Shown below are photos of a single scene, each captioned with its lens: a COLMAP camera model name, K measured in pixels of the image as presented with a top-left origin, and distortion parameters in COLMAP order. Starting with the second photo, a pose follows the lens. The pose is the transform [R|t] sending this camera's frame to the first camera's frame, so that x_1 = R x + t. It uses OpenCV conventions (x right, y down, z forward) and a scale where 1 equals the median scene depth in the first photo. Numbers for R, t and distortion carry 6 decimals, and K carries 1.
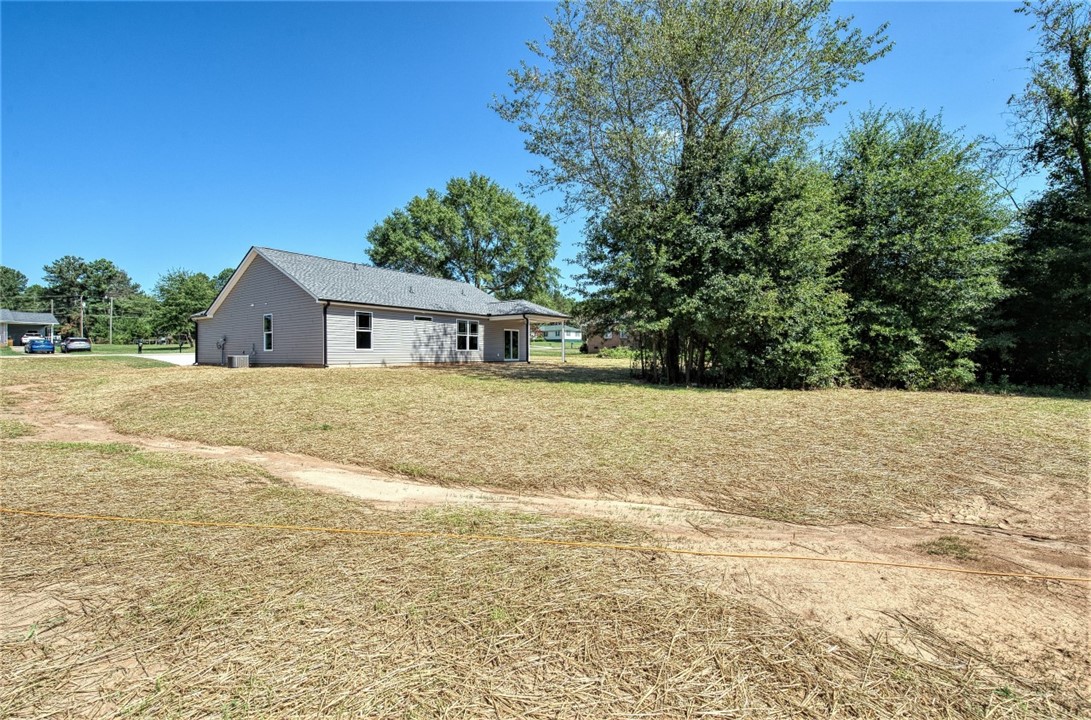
lens RADIAL K [[466.6, 0, 545.5], [0, 466.6, 360.0], [0, 0, 1]] dist [0.004027, -0.000201]
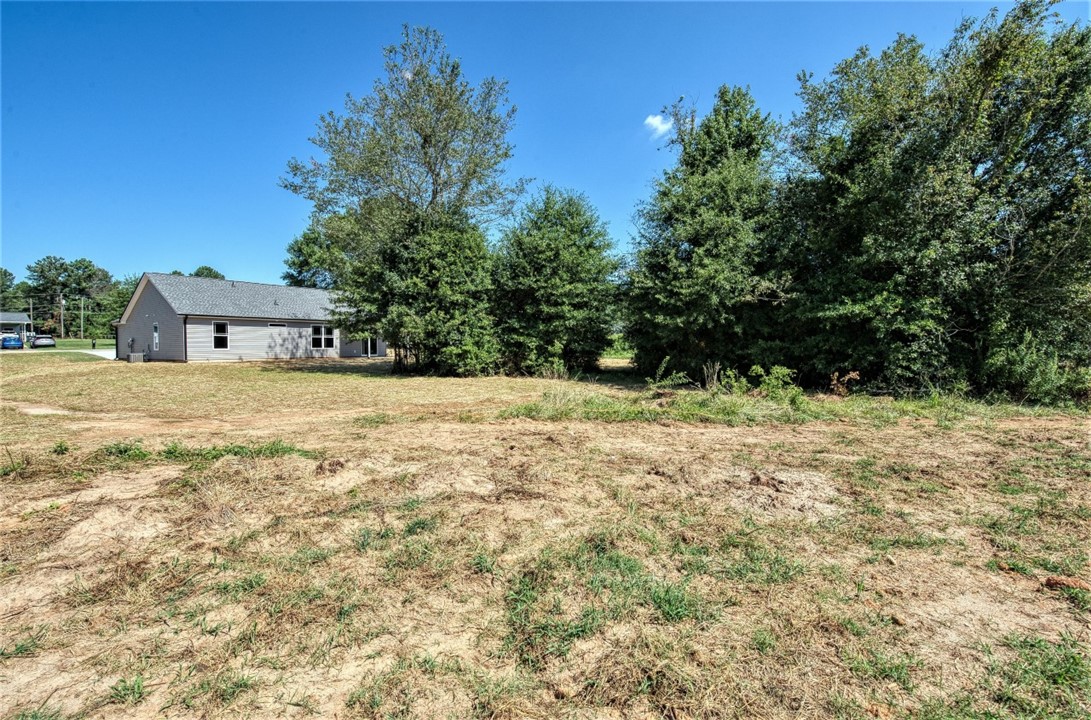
lens RADIAL K [[466.6, 0, 545.5], [0, 466.6, 360.0], [0, 0, 1]] dist [0.004027, -0.000201]
pose [[0.999999, -0.001442, -0.000089, 0.439555], [0.001443, 0.999817, 0.019068, -0.012223], [0.000061, -0.019068, 0.999818, -0.292183]]
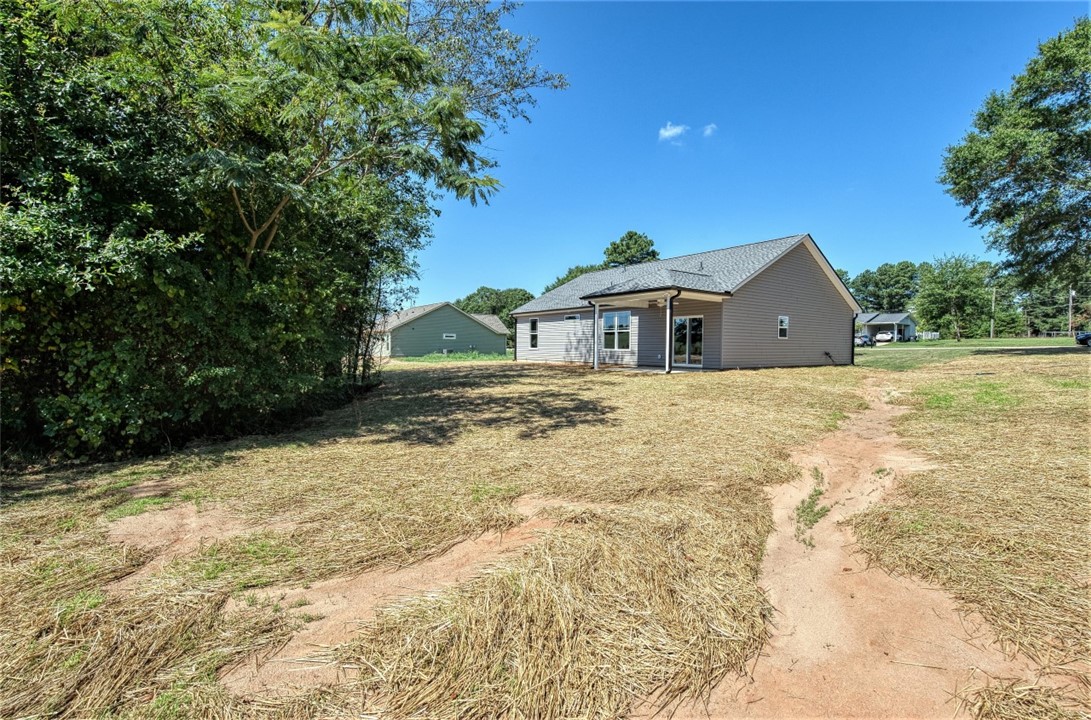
lens RADIAL K [[466.6, 0, 545.5], [0, 466.6, 360.0], [0, 0, 1]] dist [0.004027, -0.000201]
pose [[-0.310829, 0.031639, -0.949939, 0.616231], [-0.016736, 0.999109, 0.038752, -0.031452], [0.950318, 0.027943, -0.310022, 1.100448]]
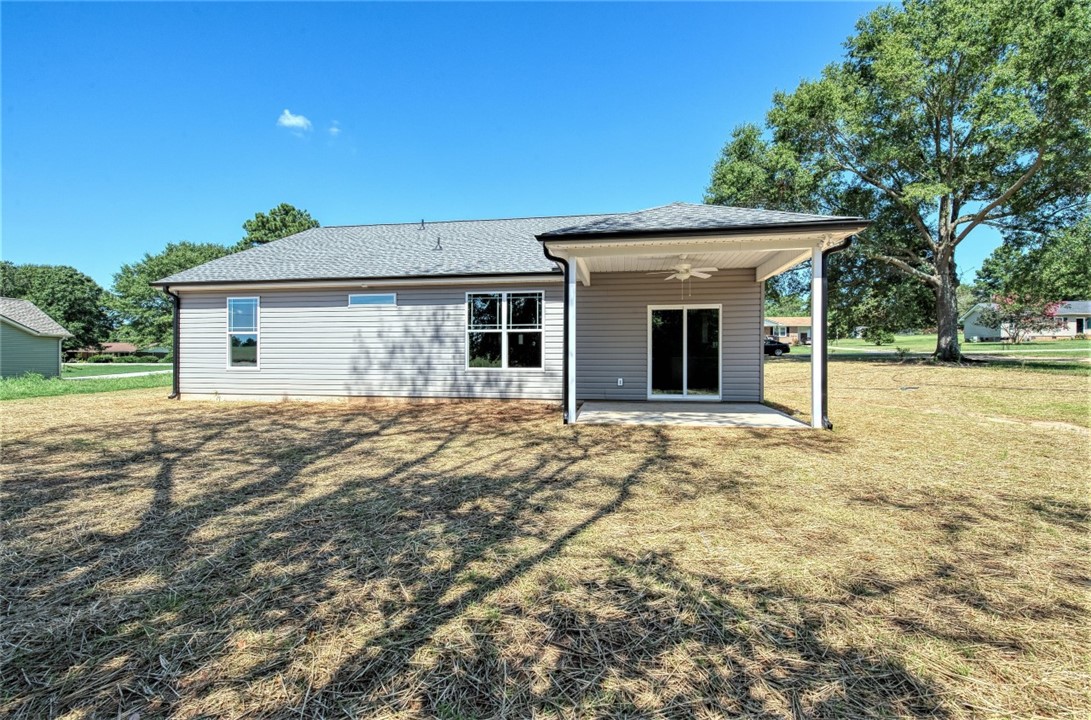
lens RADIAL K [[466.6, 0, 545.5], [0, 466.6, 360.0], [0, 0, 1]] dist [0.004027, -0.000201]
pose [[0.438950, 0.011917, -0.898432, 0.193934], [-0.010749, 0.999910, 0.008012, -0.030873], [0.898447, 0.006140, 0.439039, 0.834020]]
